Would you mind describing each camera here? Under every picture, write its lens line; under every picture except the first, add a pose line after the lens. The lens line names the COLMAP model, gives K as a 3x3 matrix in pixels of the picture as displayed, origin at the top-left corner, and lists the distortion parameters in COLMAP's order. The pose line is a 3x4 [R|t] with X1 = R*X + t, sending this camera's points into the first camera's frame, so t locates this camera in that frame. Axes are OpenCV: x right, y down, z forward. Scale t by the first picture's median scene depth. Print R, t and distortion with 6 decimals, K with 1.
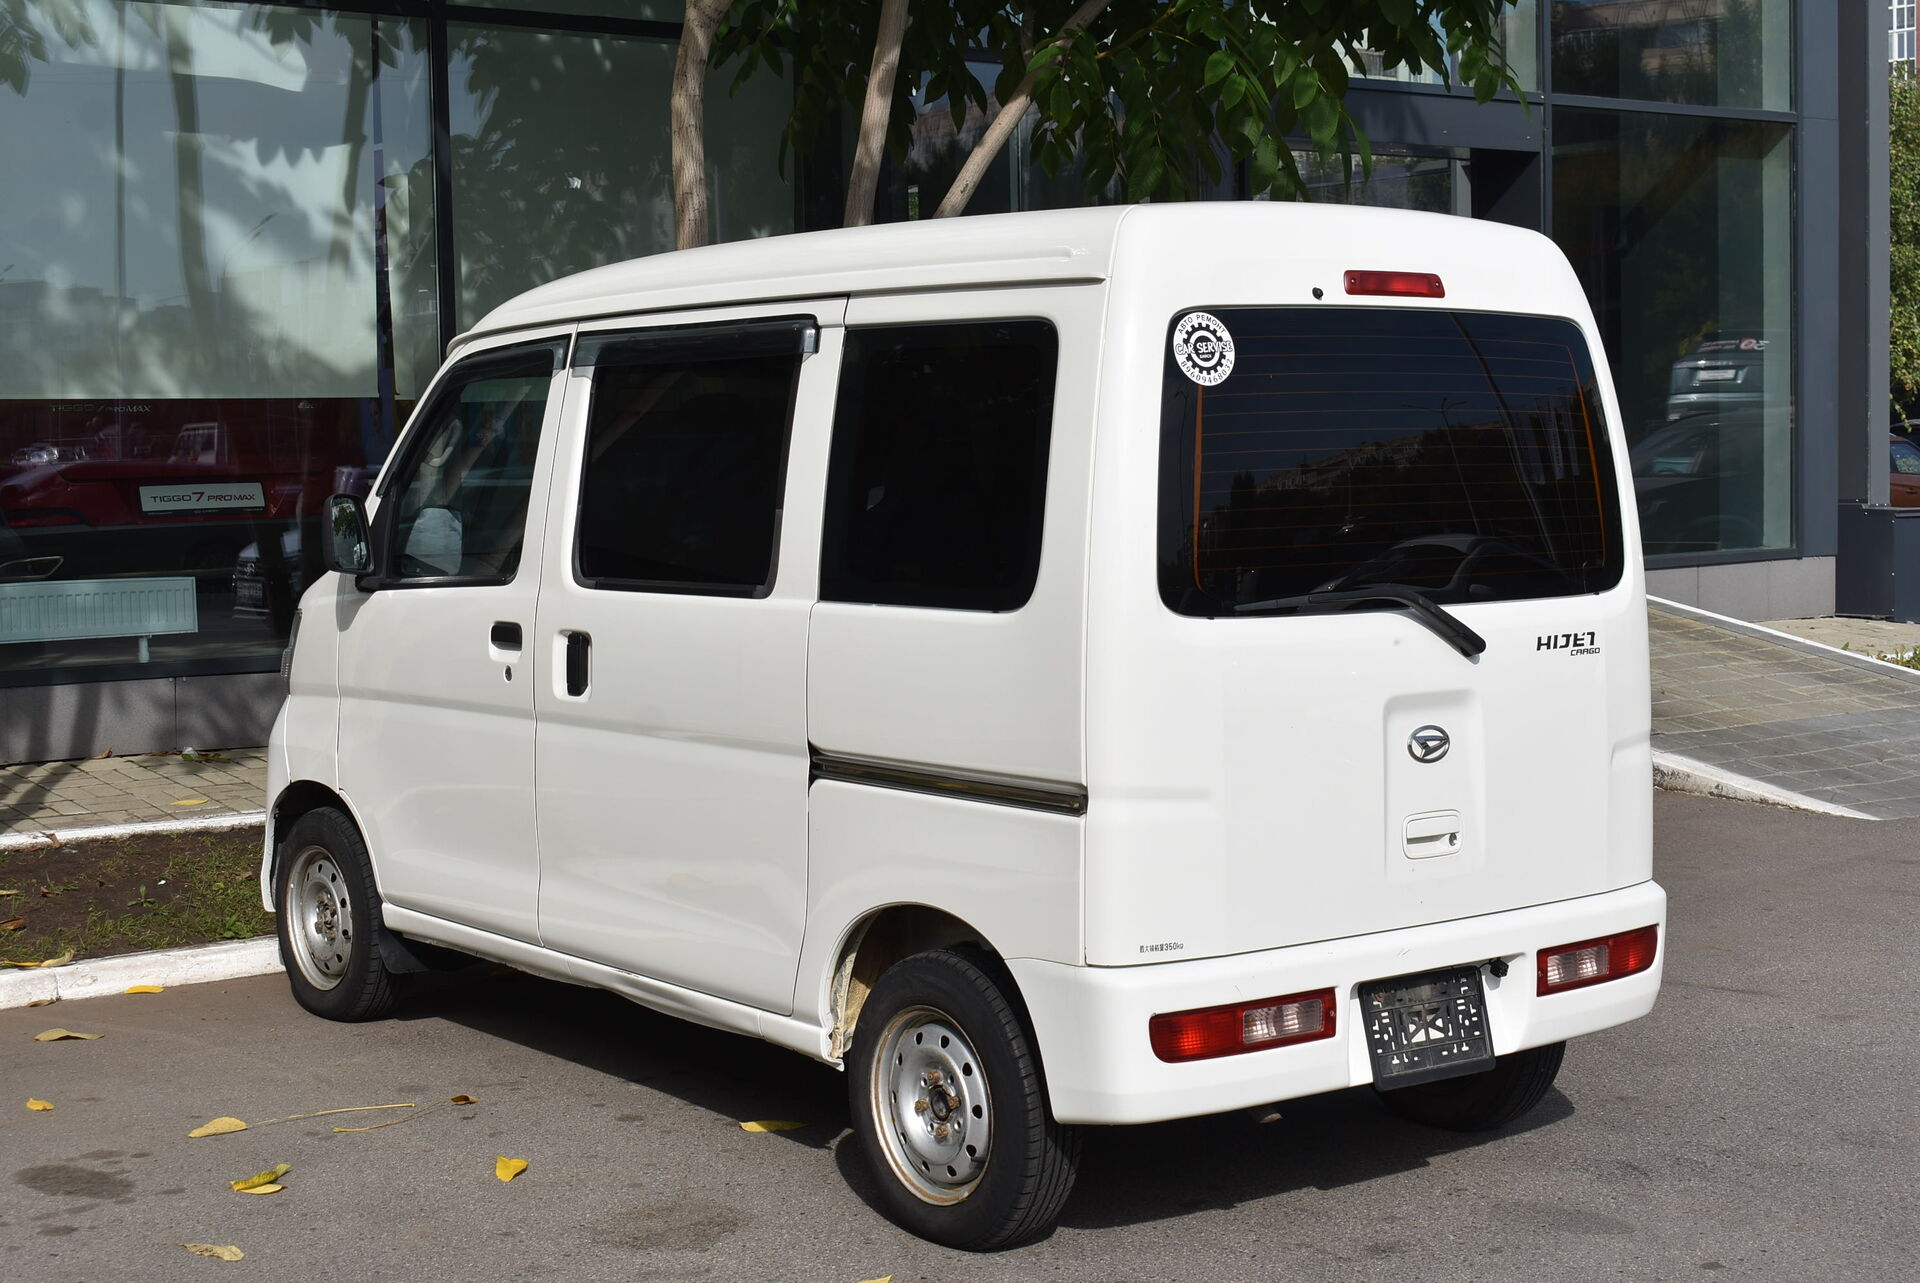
lens RADIAL K [[2980.0, 0, 960.0], [0, 2980.0, 641.5], [0, 0, 1]] dist [-0.017771, -0.014945]
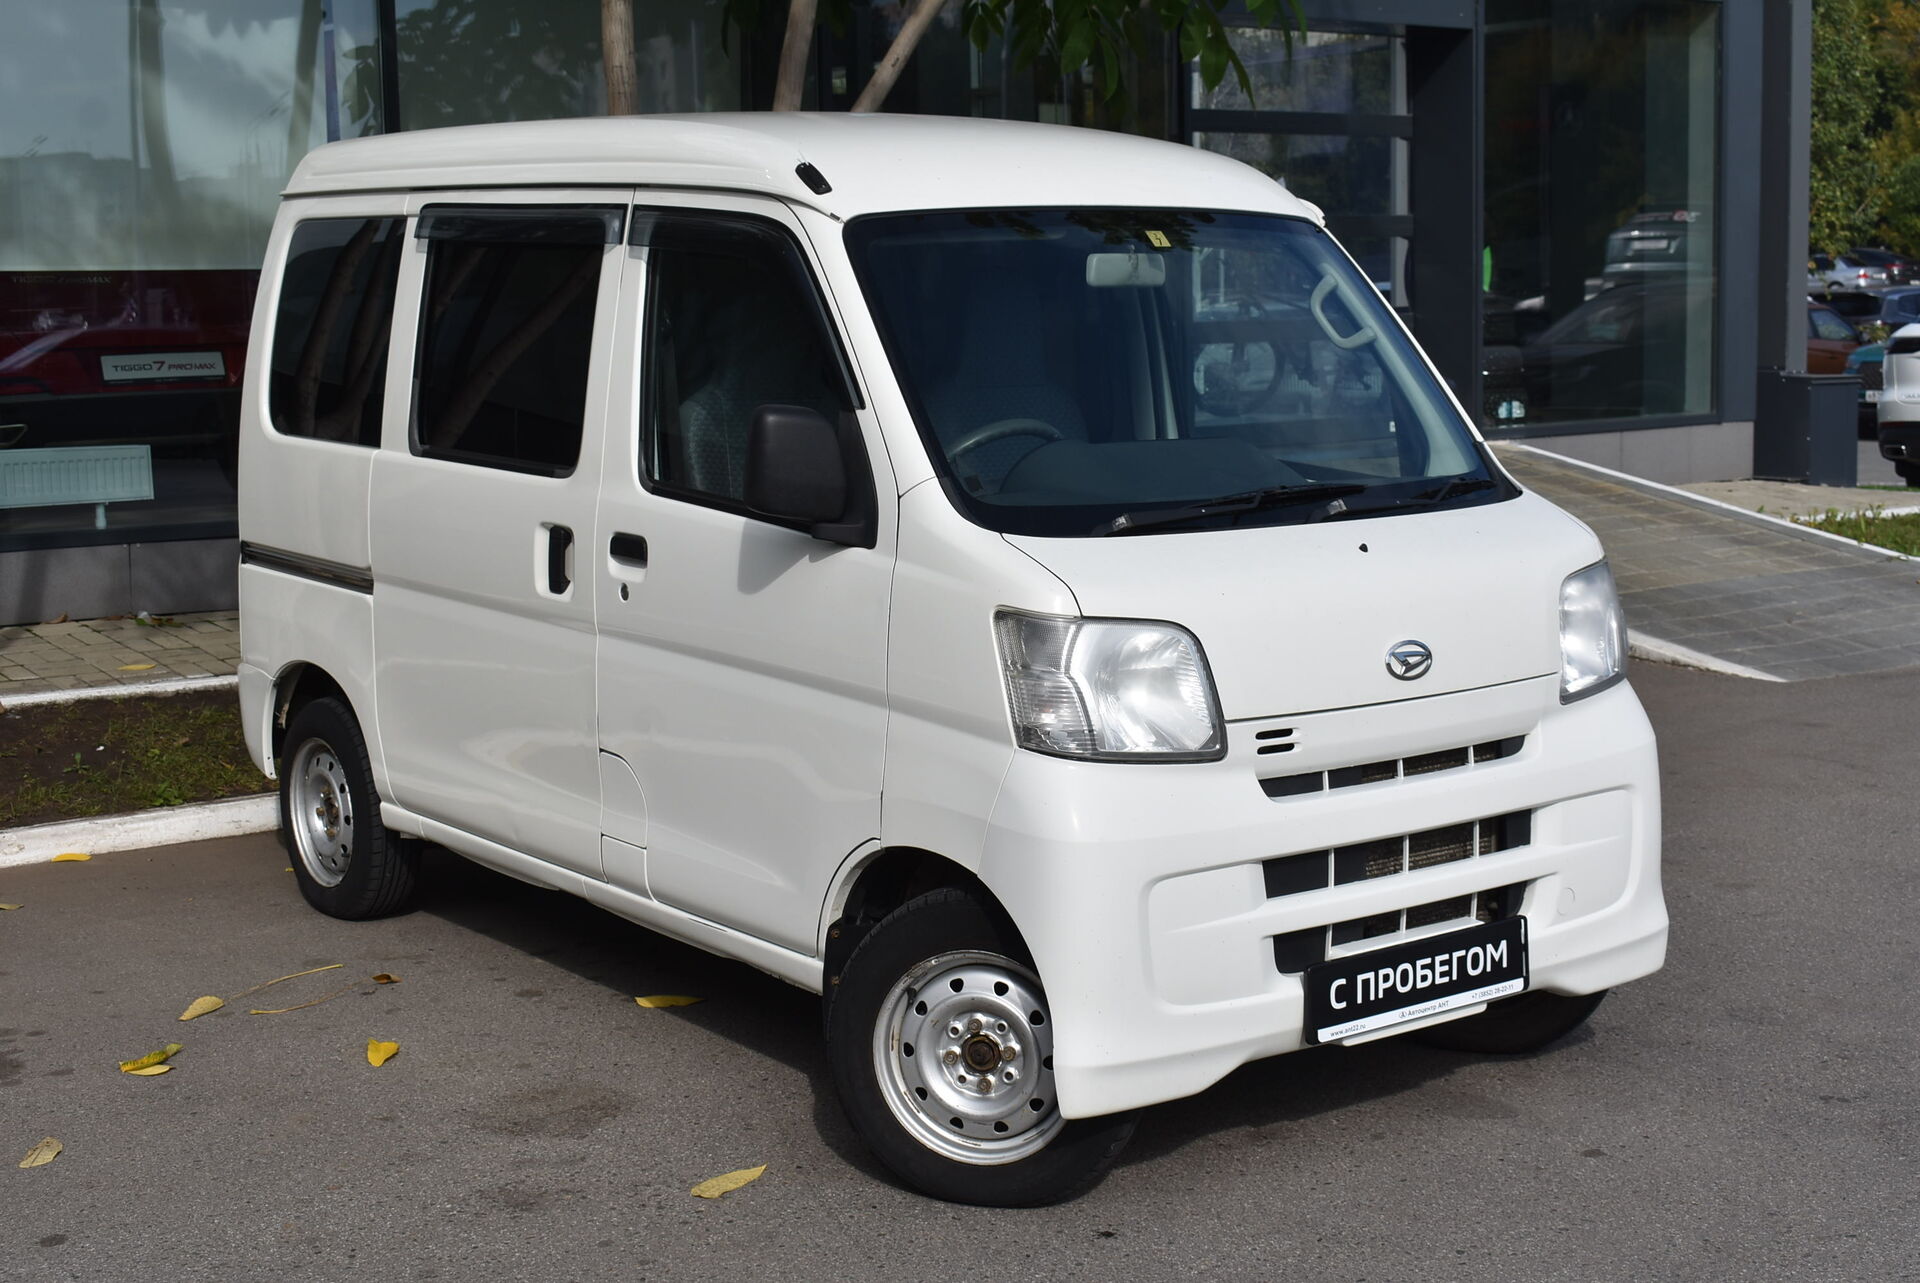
lens RADIAL K [[2661.9, 0, 1031.2], [0, 2661.9, 618.4], [0, 0, 1]] dist [-0.035061, 0.001654]
pose [[0.999942, -0.000607, 0.010747, 0.041161], [0.000046, 0.998639, 0.052162, -0.010918], [-0.010765, -0.052158, 0.998581, 0.093057]]
